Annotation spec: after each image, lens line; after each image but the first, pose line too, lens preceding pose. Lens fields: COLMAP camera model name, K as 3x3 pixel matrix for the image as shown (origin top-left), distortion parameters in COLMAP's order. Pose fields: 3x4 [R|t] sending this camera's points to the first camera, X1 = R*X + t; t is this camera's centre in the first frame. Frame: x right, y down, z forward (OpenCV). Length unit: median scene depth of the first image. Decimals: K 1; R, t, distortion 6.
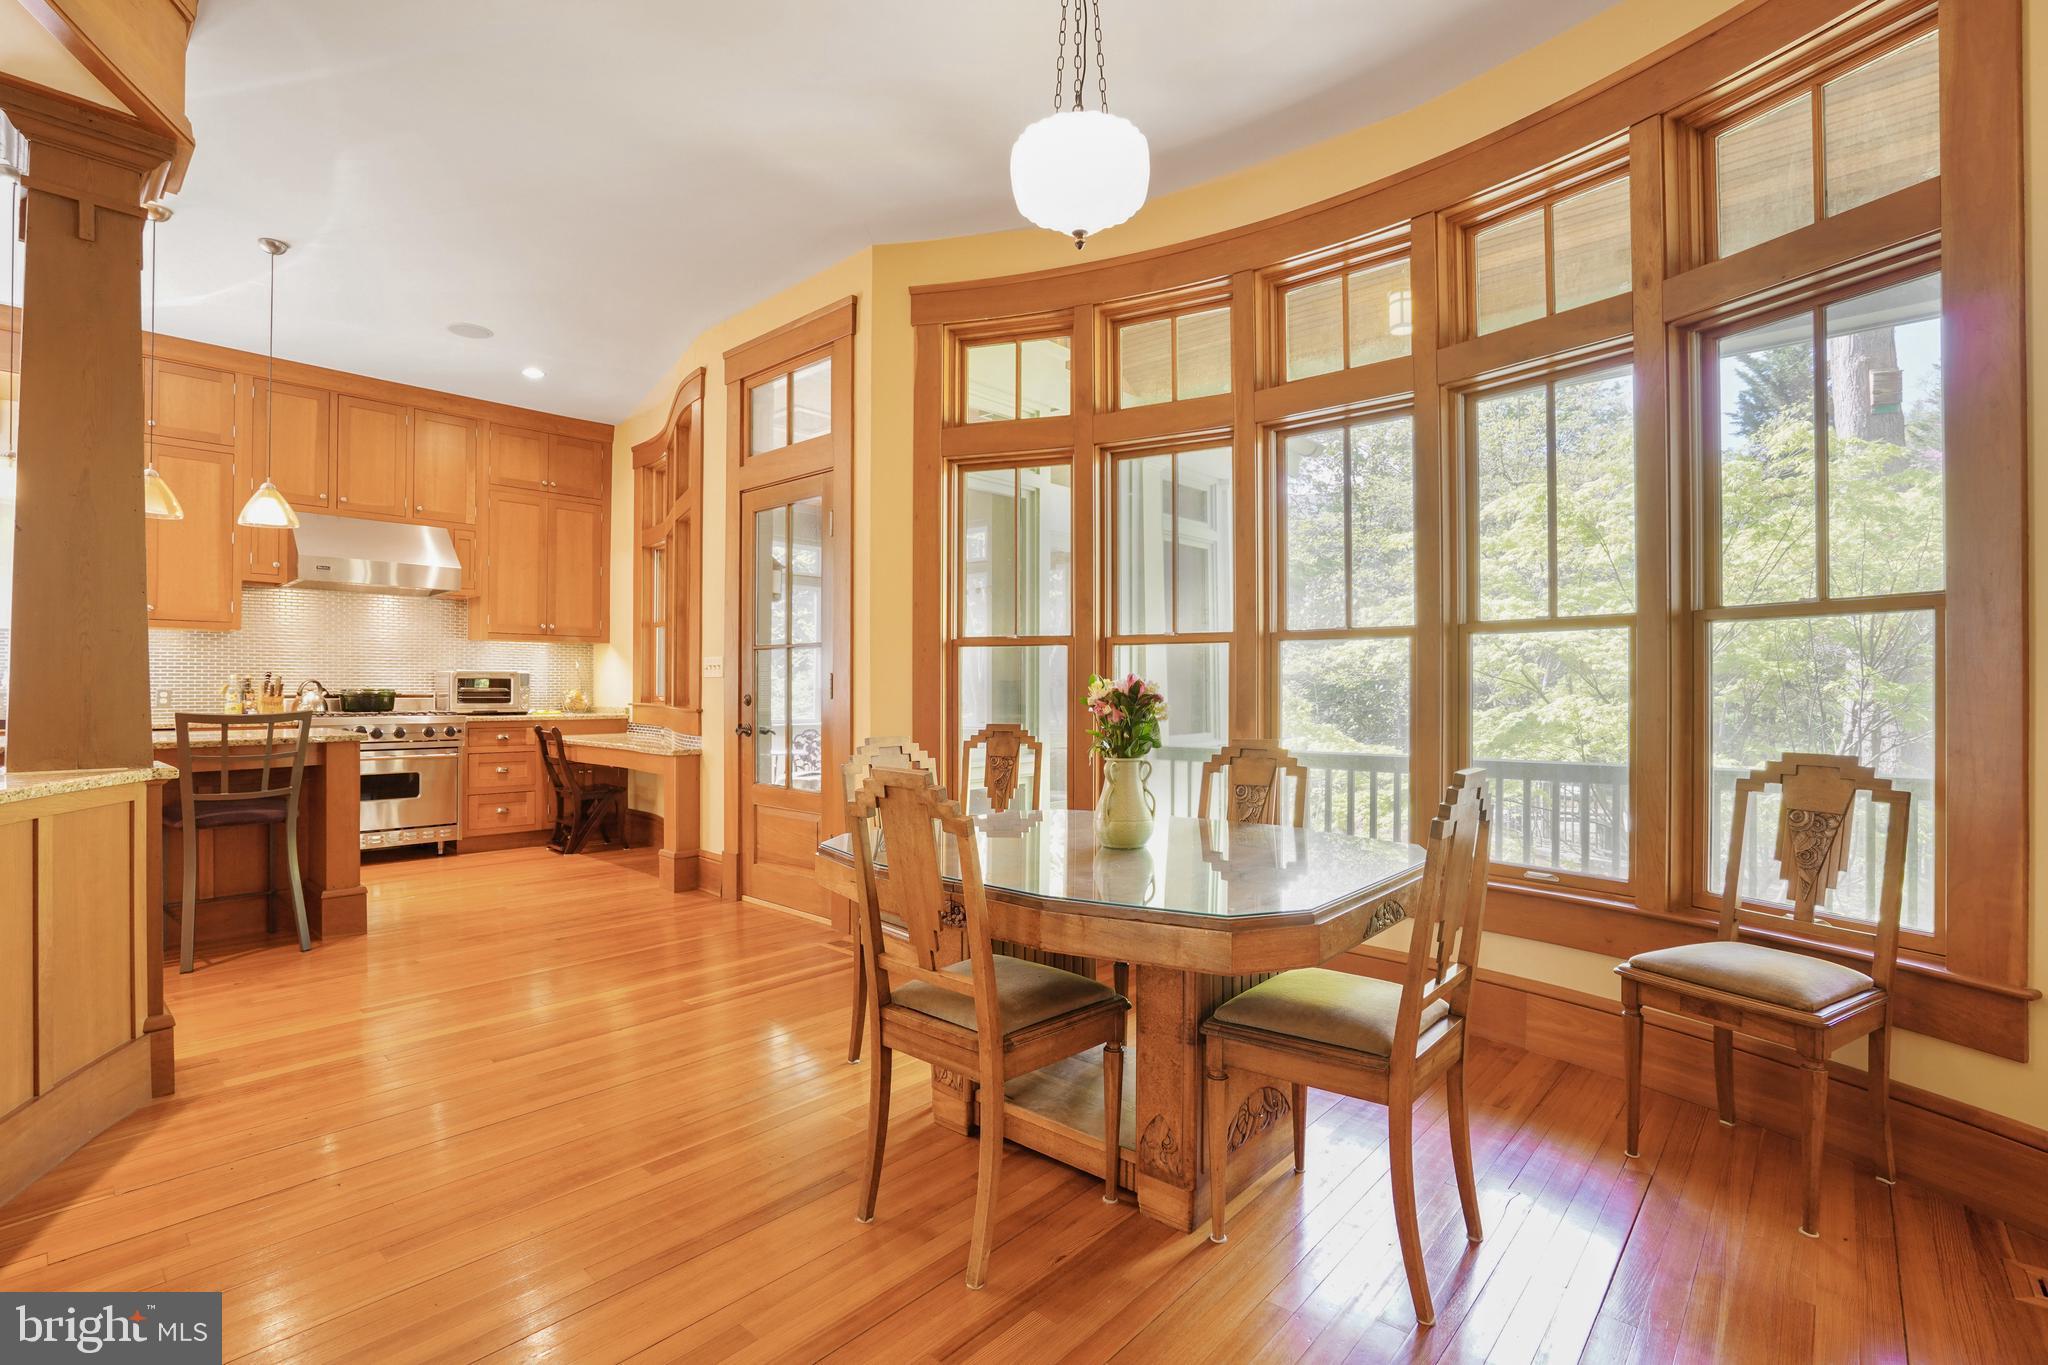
lens RADIAL K [[948.6, 0, 1028.8], [0, 948.6, 687.0], [0, 0, 1]] dist [-0.037625, 0.008604]
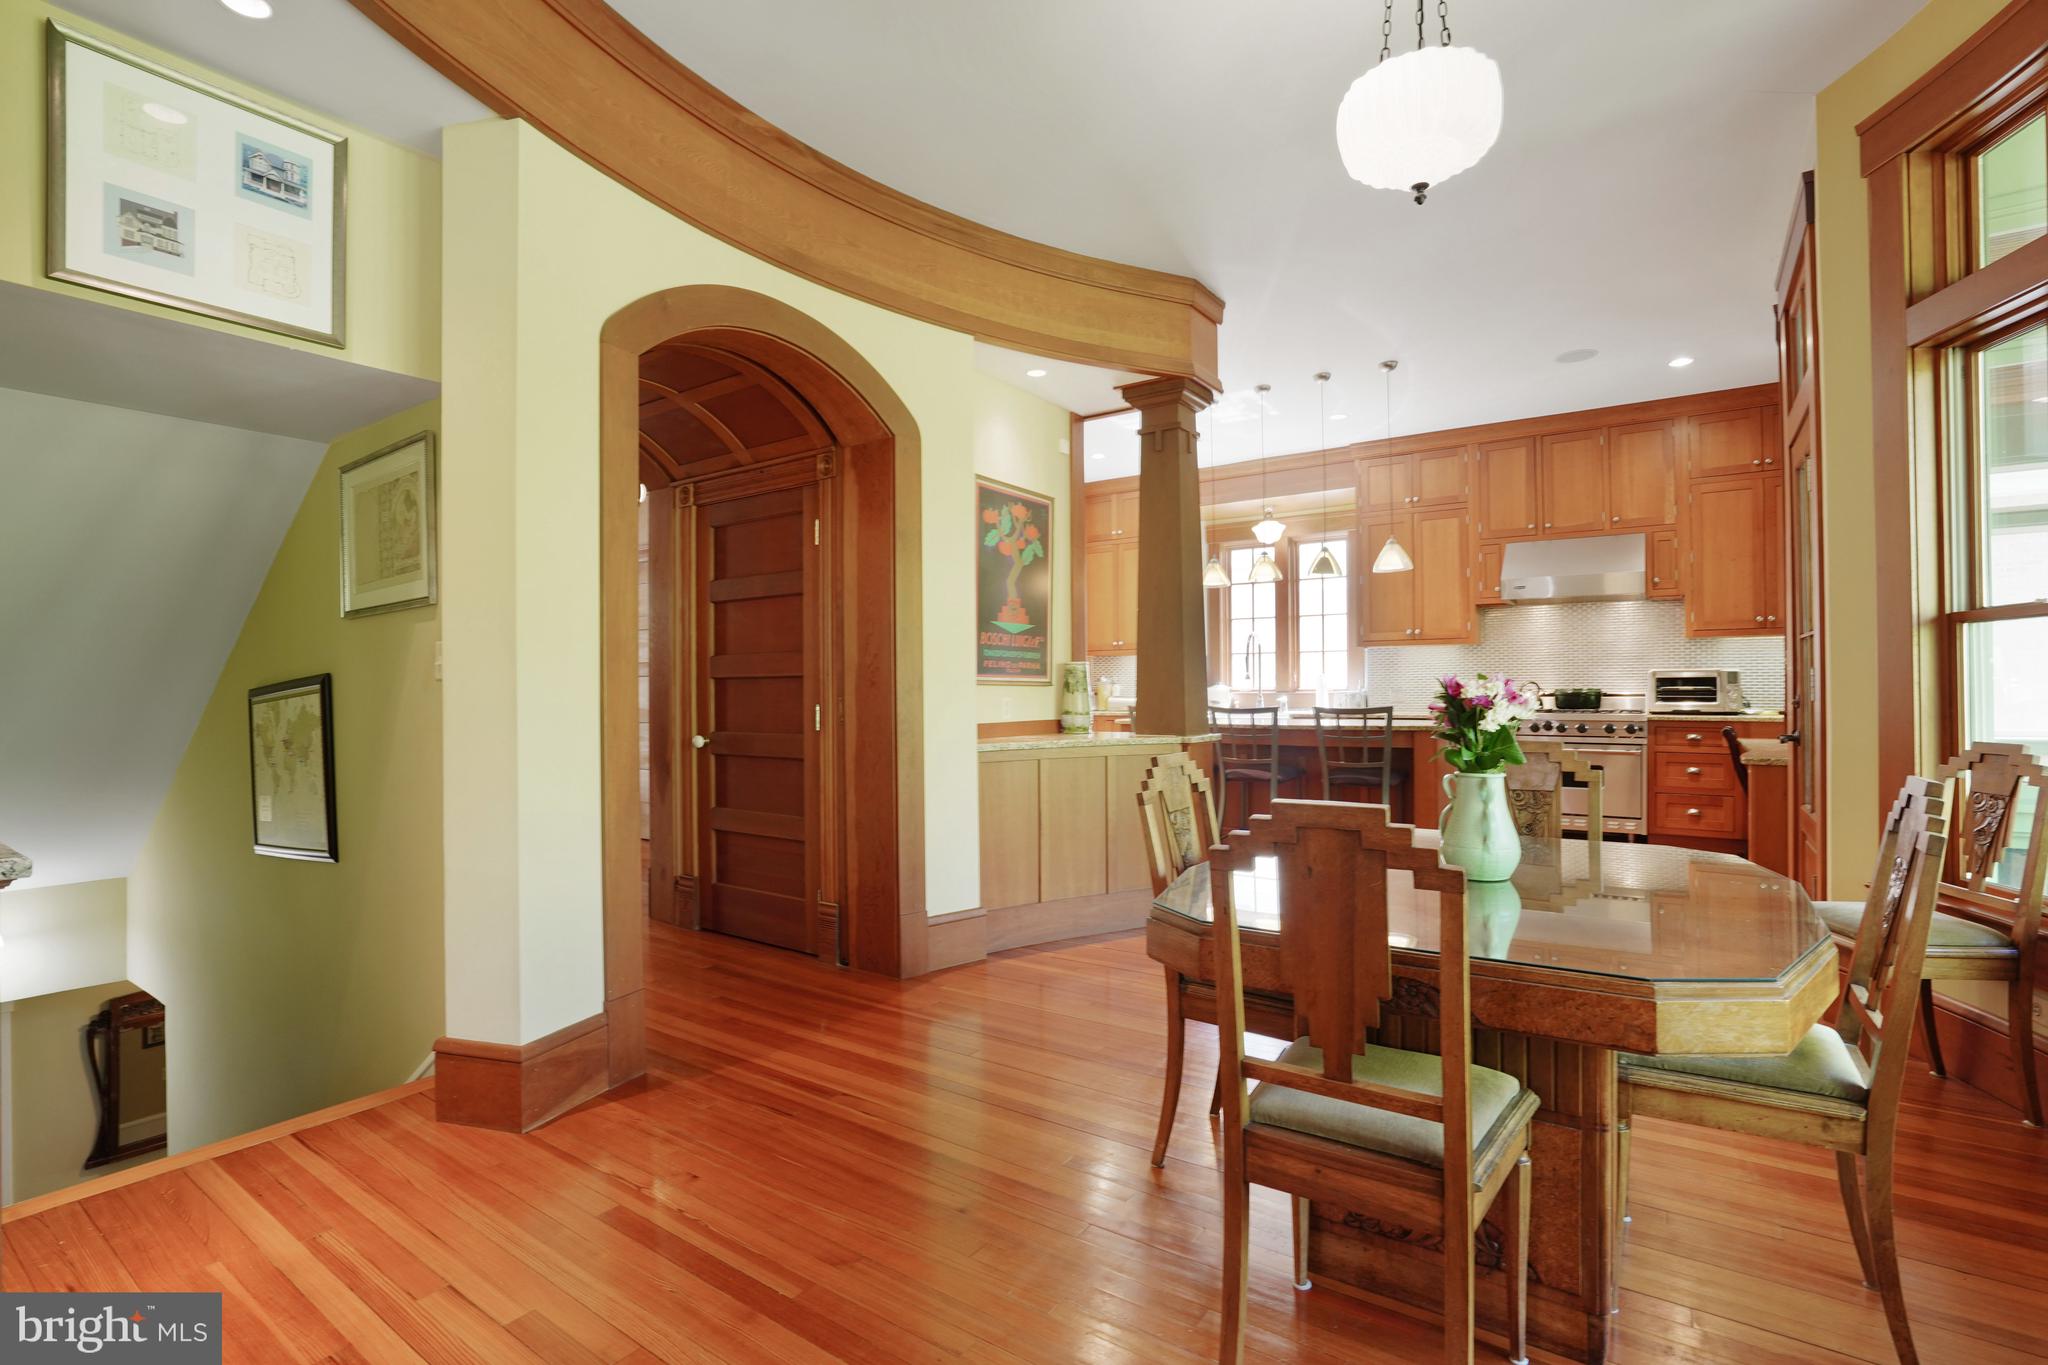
lens RADIAL K [[948.6, 0, 1012.9], [0, 948.6, 683.0], [0, 0, 1]] dist [-0.037625, 0.008604]
pose [[0.117427, -0.009736, -0.993034, 0.314744], [0.008384, 0.999926, -0.008813, -0.000416], [0.993046, -0.007290, 0.117499, 0.180365]]
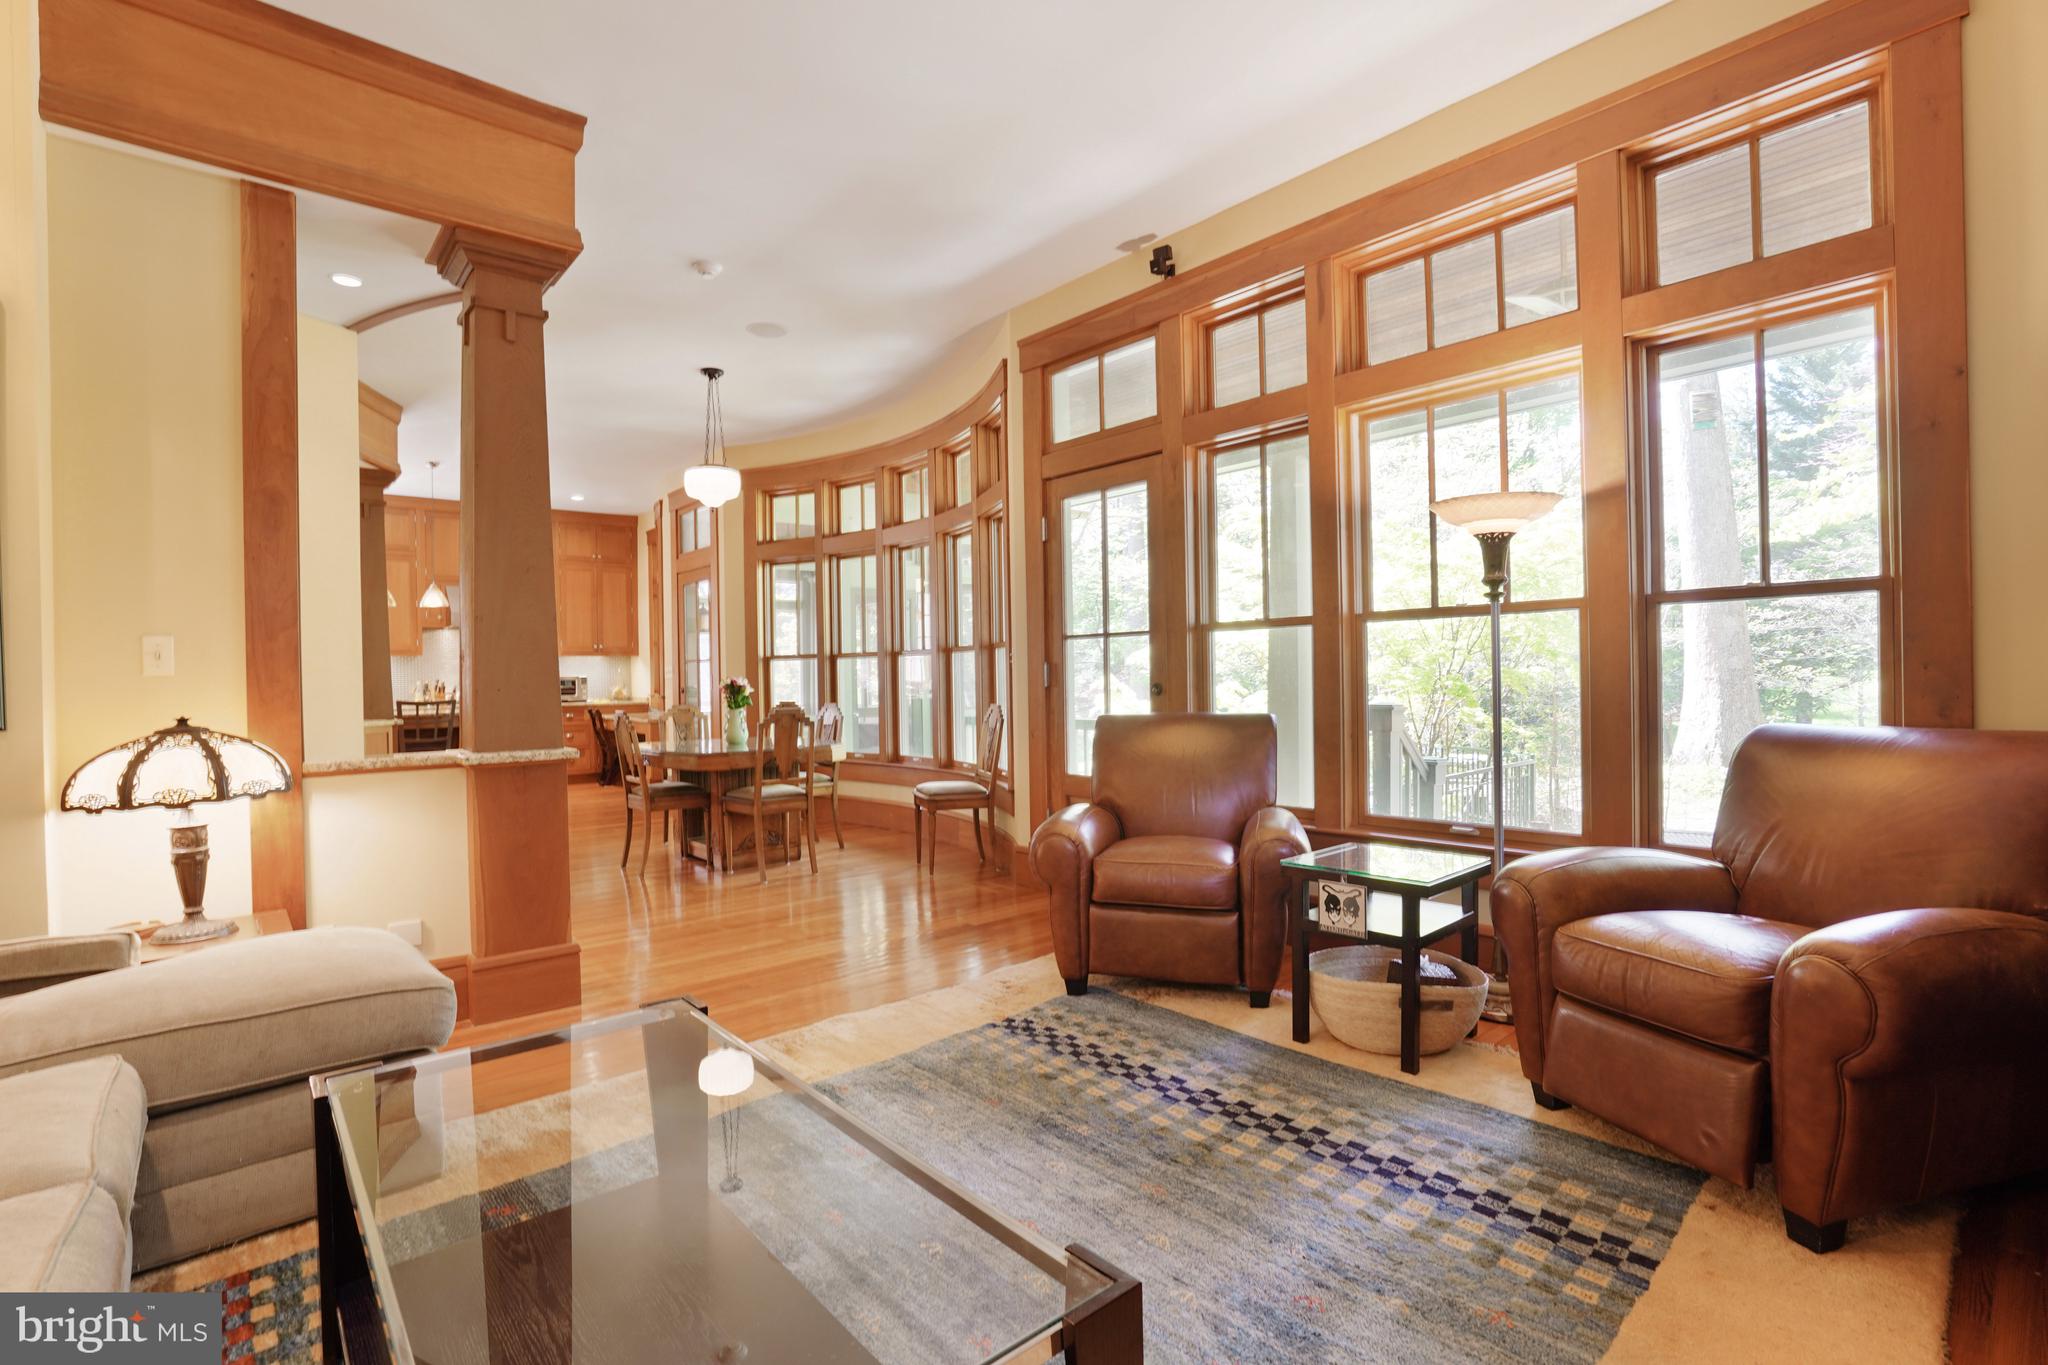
lens RADIAL K [[948.6, 0, 1022.2], [0, 948.6, 687.1], [0, 0, 1]] dist [-0.037625, 0.008604]
pose [[0.990971, -0.016777, -0.133025, 0.438766], [0.018283, 0.999782, 0.010106, 0.000867], [0.132827, -0.012446, 0.991061, -0.520045]]
